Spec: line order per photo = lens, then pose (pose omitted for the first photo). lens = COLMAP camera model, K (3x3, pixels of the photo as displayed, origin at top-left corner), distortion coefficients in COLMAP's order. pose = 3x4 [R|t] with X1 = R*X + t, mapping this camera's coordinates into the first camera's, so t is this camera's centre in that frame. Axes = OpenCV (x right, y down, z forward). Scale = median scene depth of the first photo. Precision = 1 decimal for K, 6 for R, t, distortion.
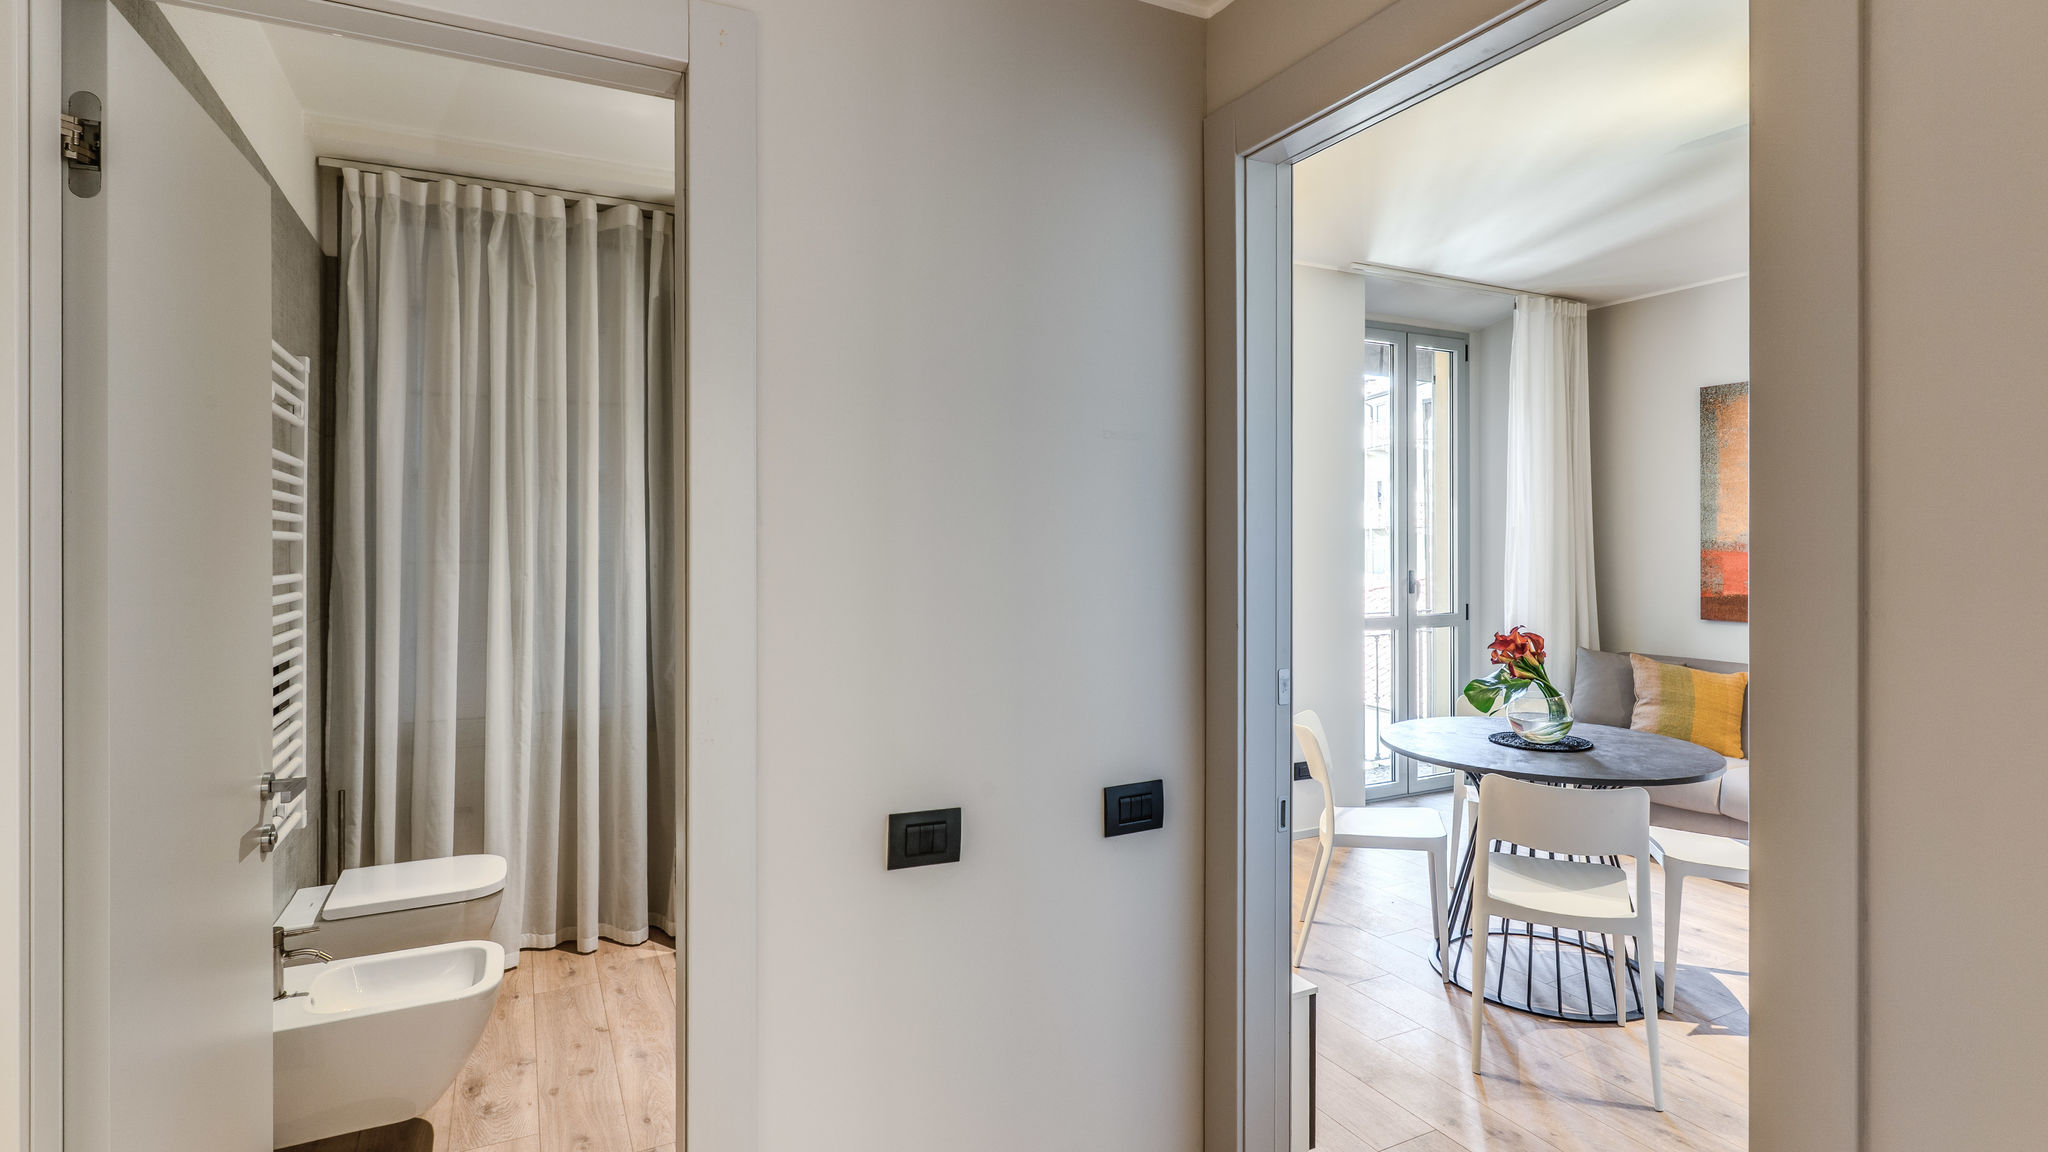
lens RADIAL K [[1011.9, 0, 1007.1], [0, 1011.9, 546.0], [0, 0, 1]] dist [0.003410, 0.000414]
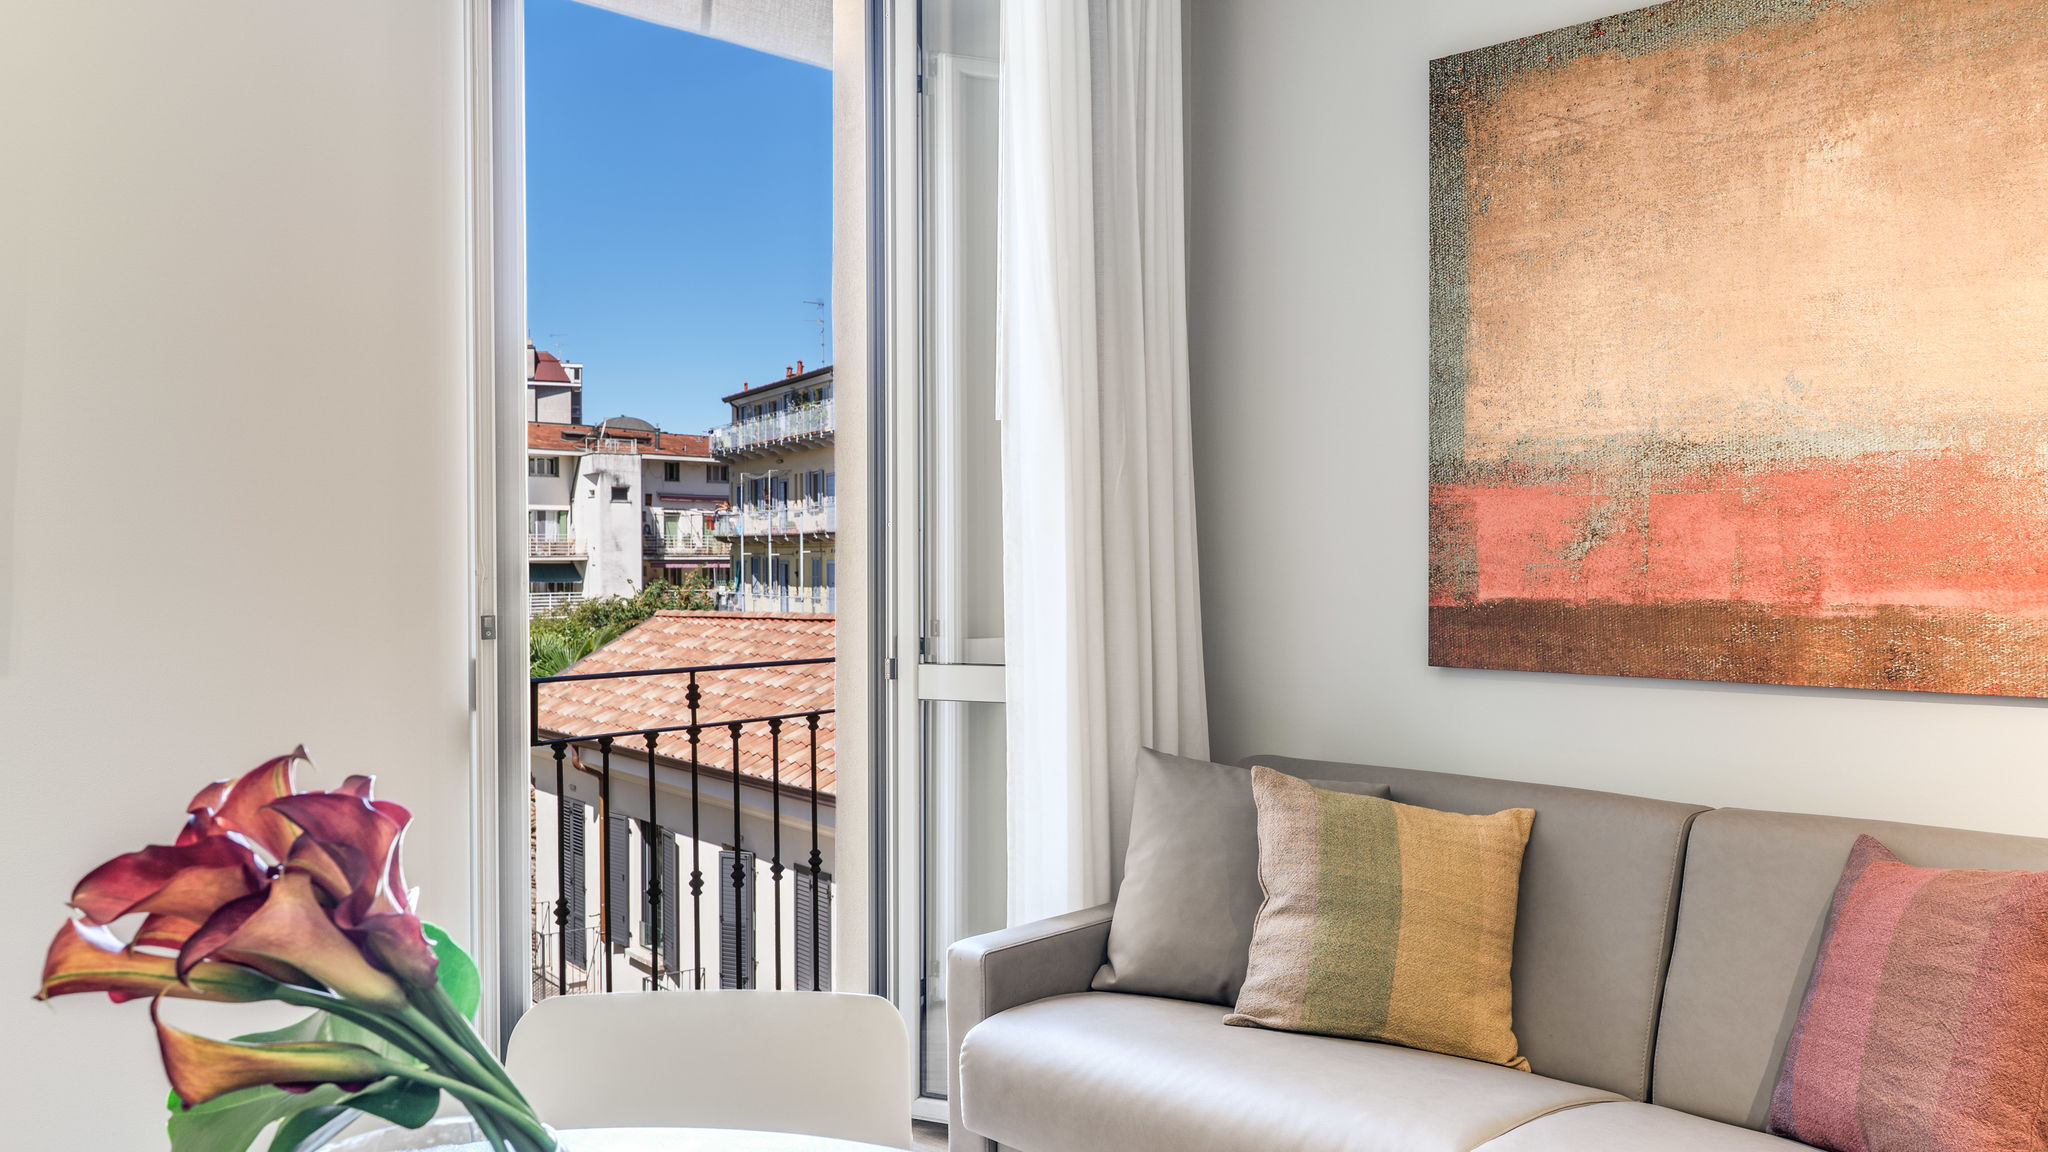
lens RADIAL K [[1610.4, 0, 1024.0], [0, 1610.4, 583.9], [0, 0, 1]] dist [0.005772, 0.000595]
pose [[0.948889, -0.004923, 0.315572, 0.519382], [-0.000336, 0.999862, 0.016608, 0.047044], [-0.315610, -0.015865, 0.948756, 0.704298]]
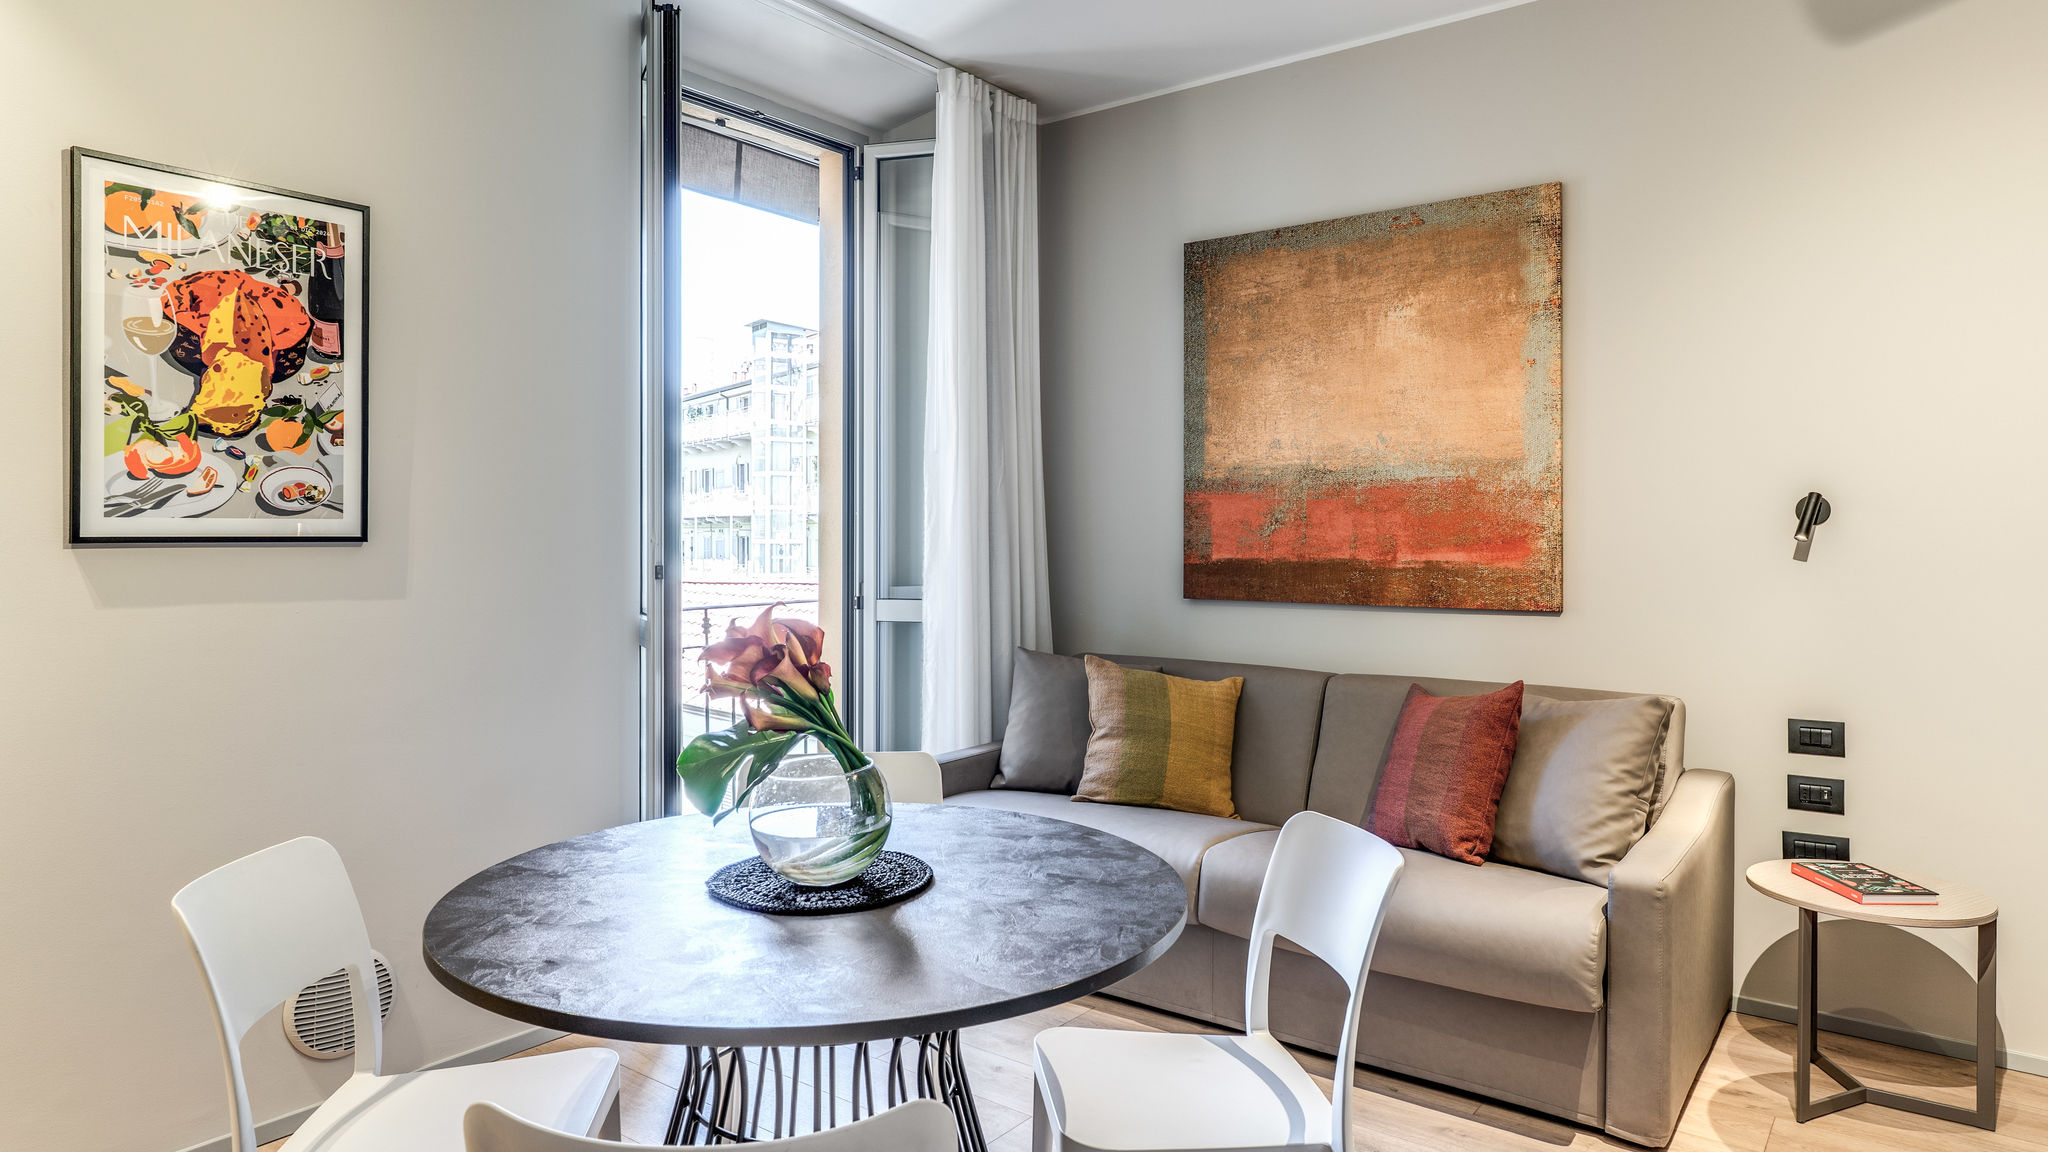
lens RADIAL K [[1240.8, 0, 1024.7], [0, 1240.8, 541.0], [0, 0, 1]] dist [0.002171, 0.001119]
pose [[0.900628, 0.001996, 0.434585, 0.367237], [-0.003561, 0.999990, 0.002788, 0.050520], [-0.434575, -0.004058, 0.900626, 0.487466]]
